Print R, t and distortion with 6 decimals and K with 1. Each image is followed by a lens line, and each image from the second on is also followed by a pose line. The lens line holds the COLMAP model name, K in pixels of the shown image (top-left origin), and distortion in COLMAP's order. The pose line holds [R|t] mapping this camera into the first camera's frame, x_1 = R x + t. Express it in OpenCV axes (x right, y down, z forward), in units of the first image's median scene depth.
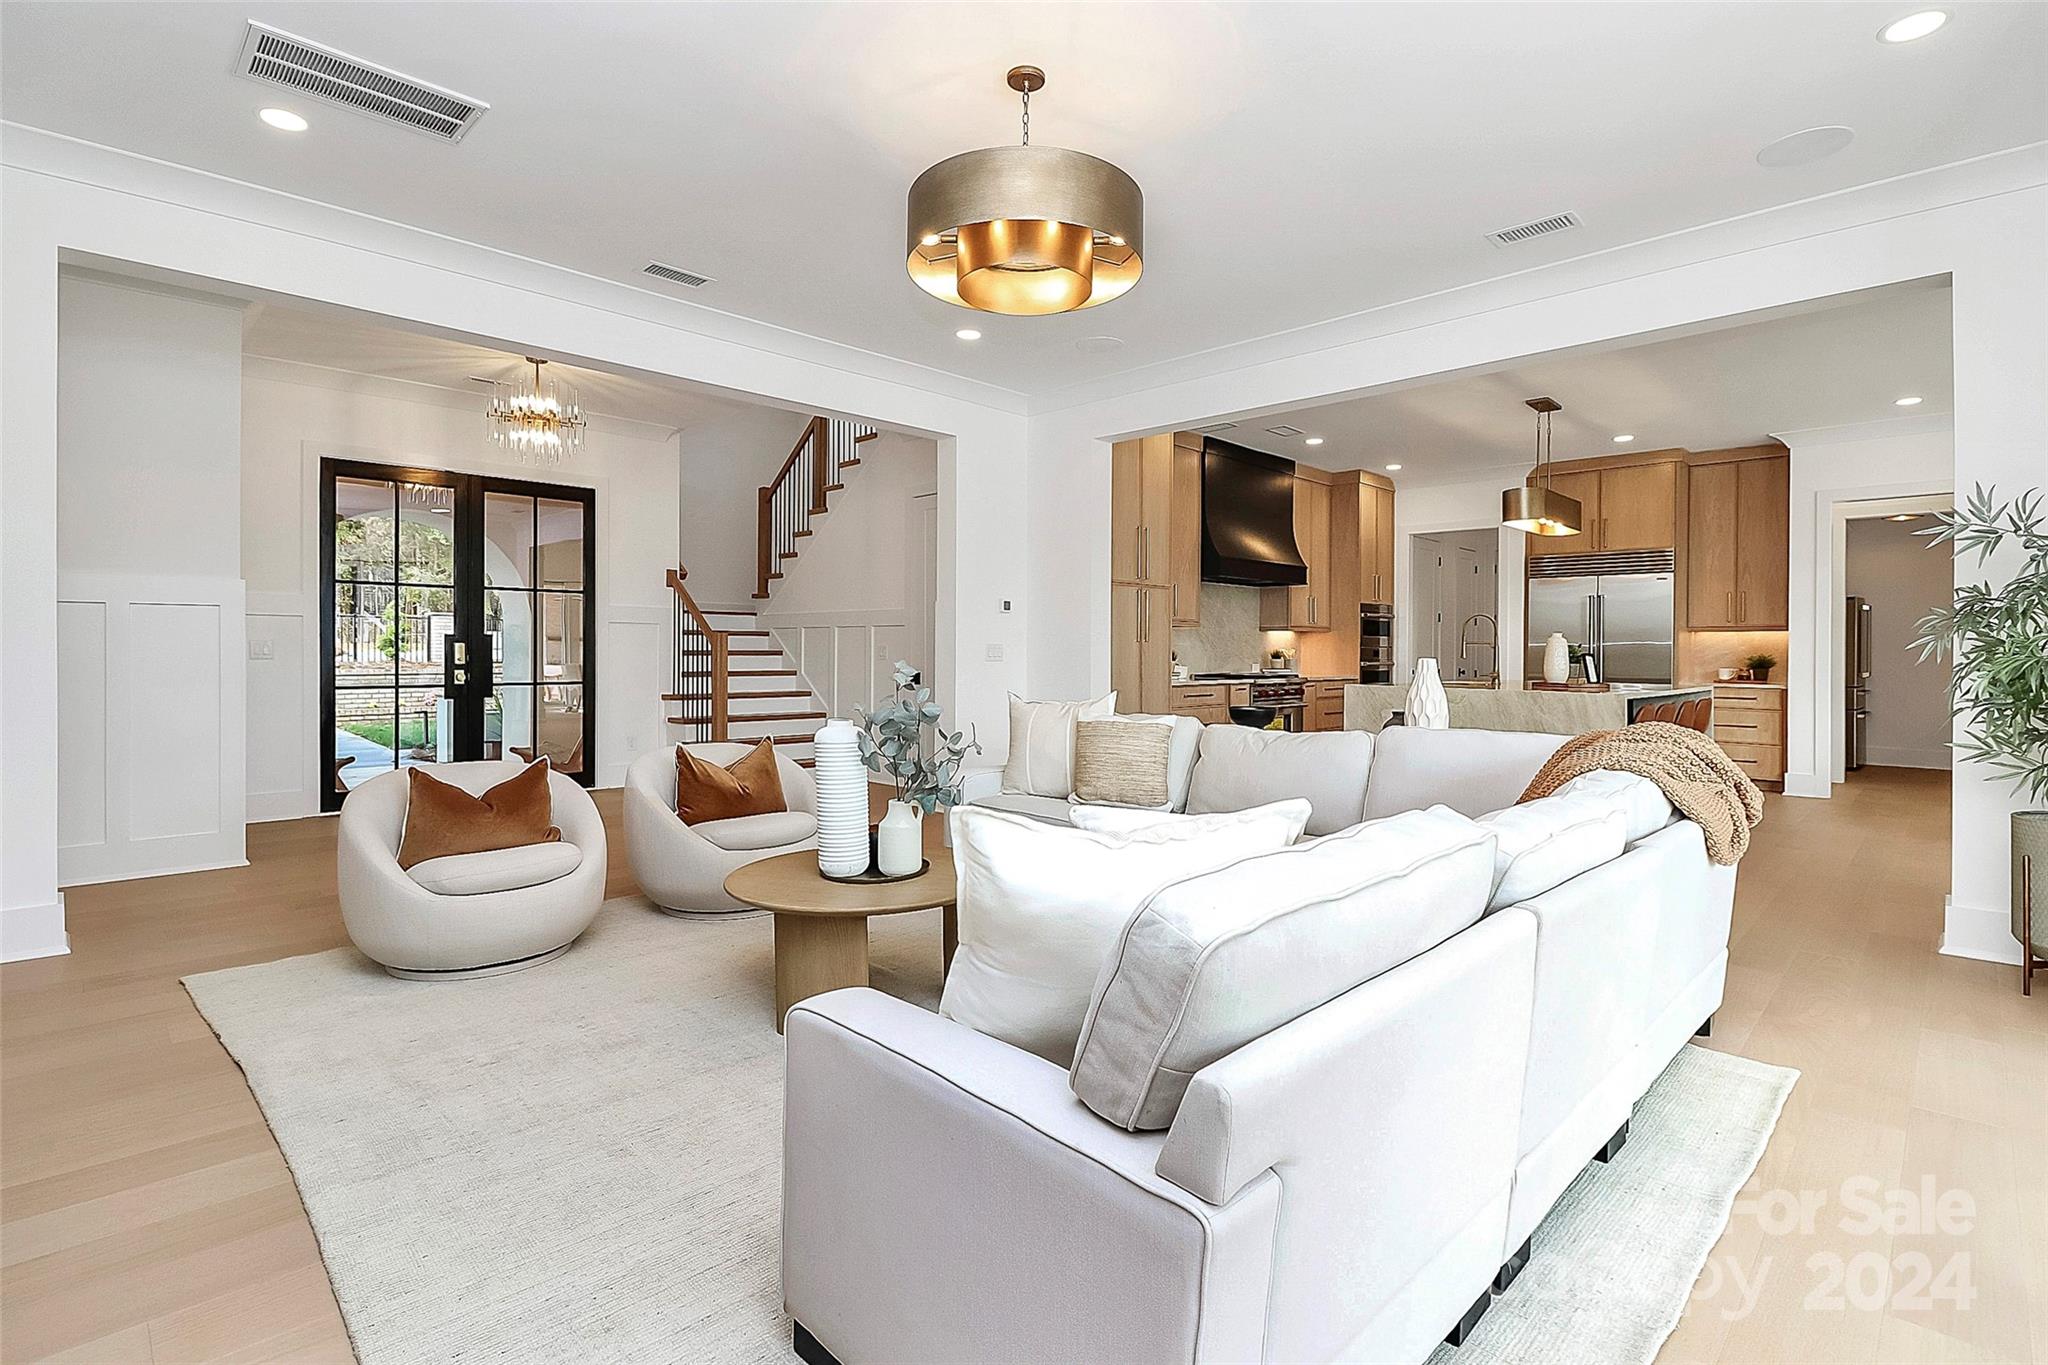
lens RADIAL K [[973.9, 0, 1017.0], [0, 973.9, 660.1], [0, 0, 1]] dist [-0.007300, -0.005321]
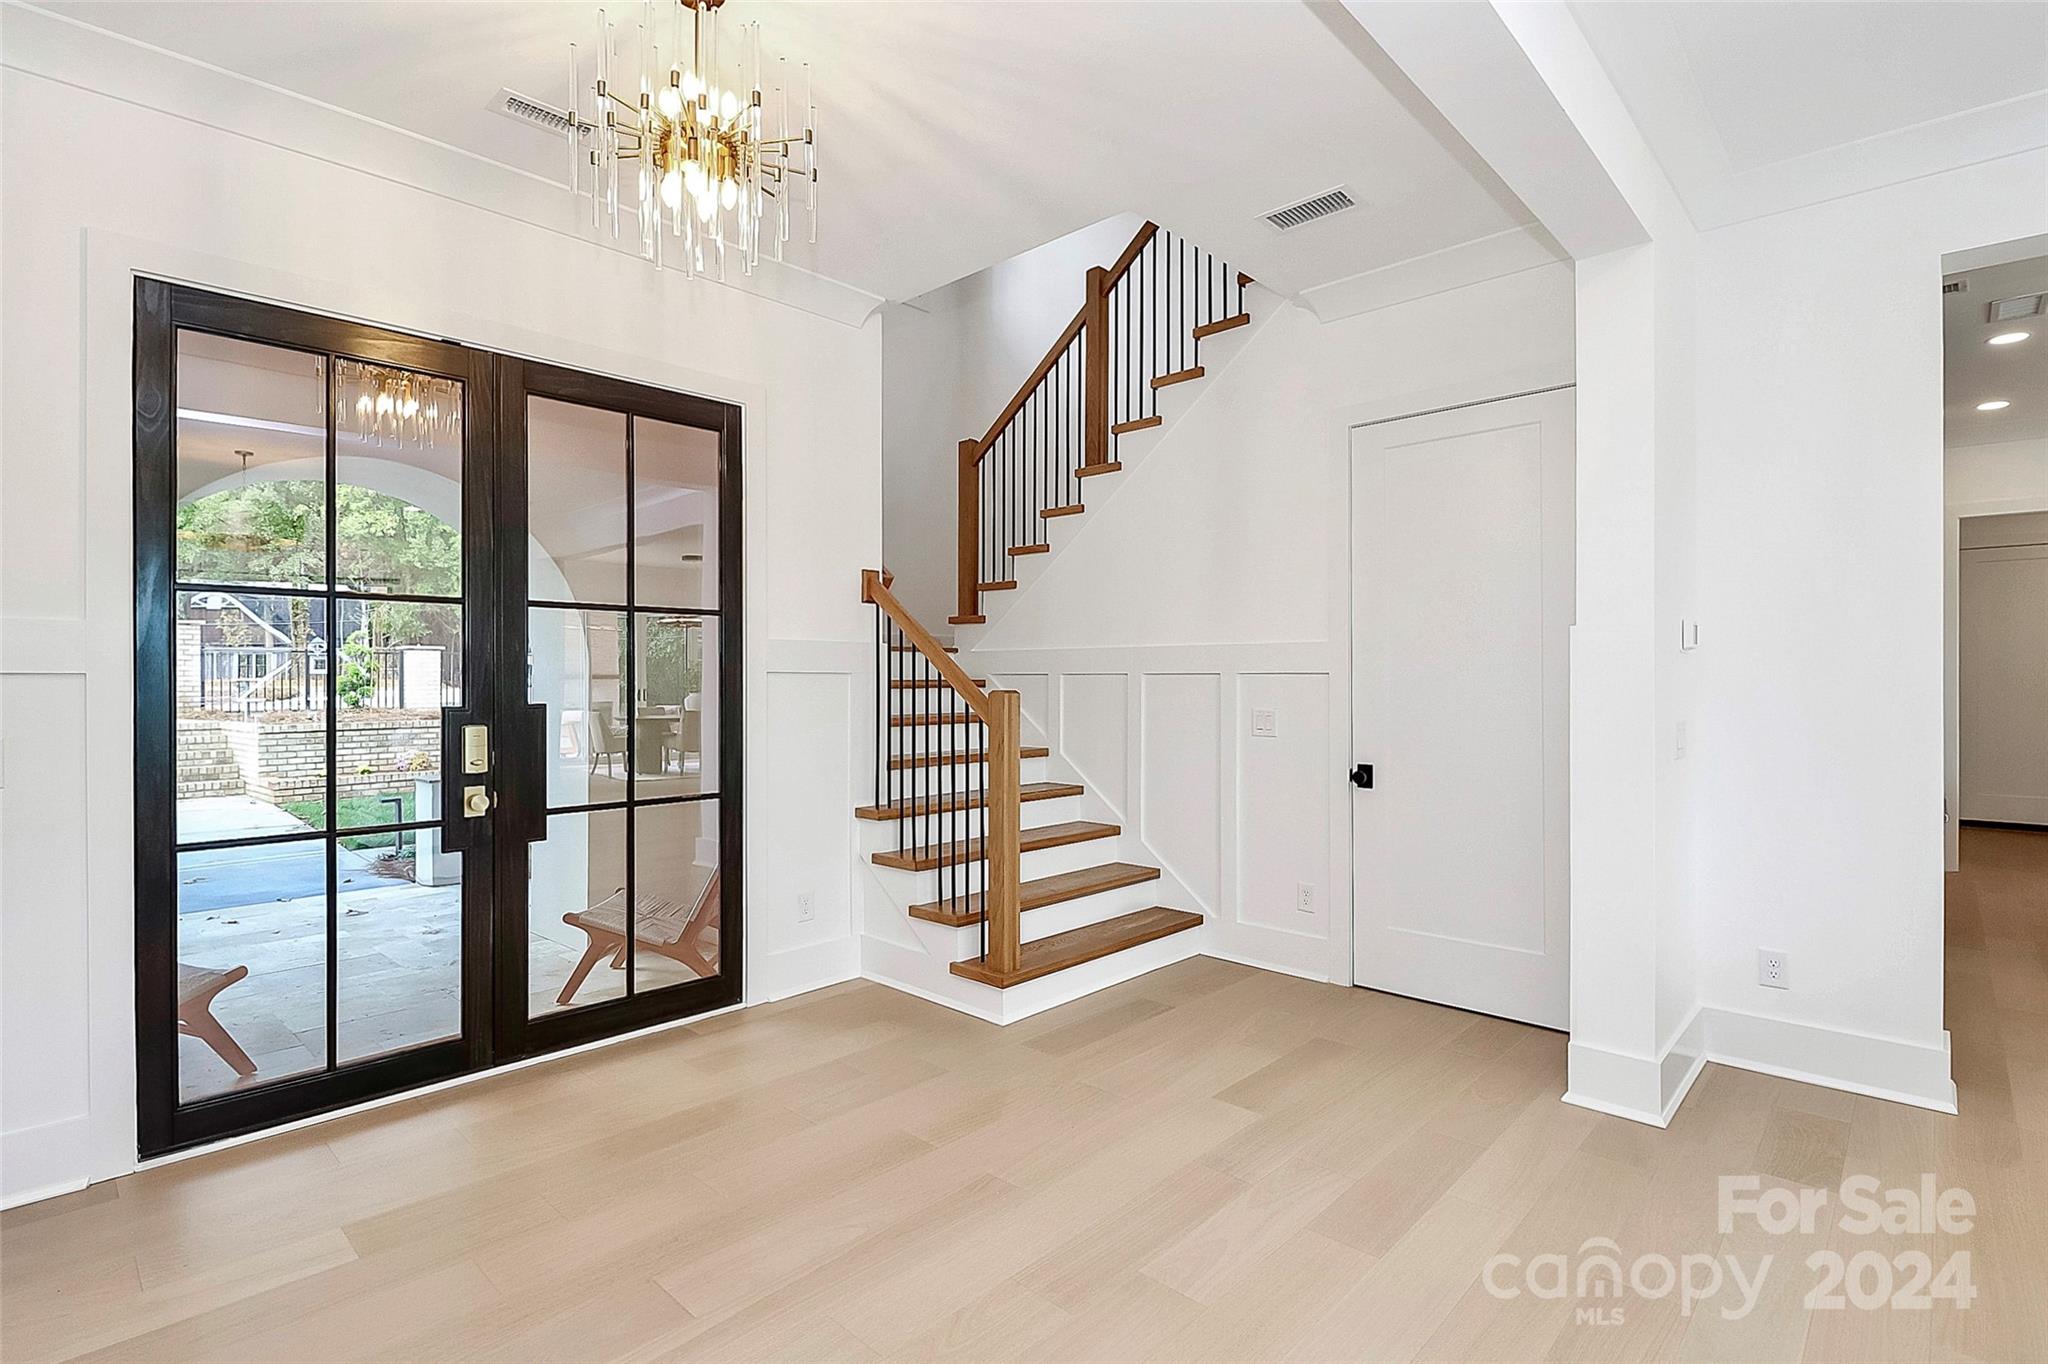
lens RADIAL K [[973.9, 0, 1017.8], [0, 973.9, 672.8], [0, 0, 1]] dist [-0.007300, -0.005321]
pose [[0.999723, -0.009344, 0.021623, -0.323146], [0.009653, 0.999852, -0.014220, -0.032347], [-0.021487, 0.014425, 0.999665, 0.529854]]
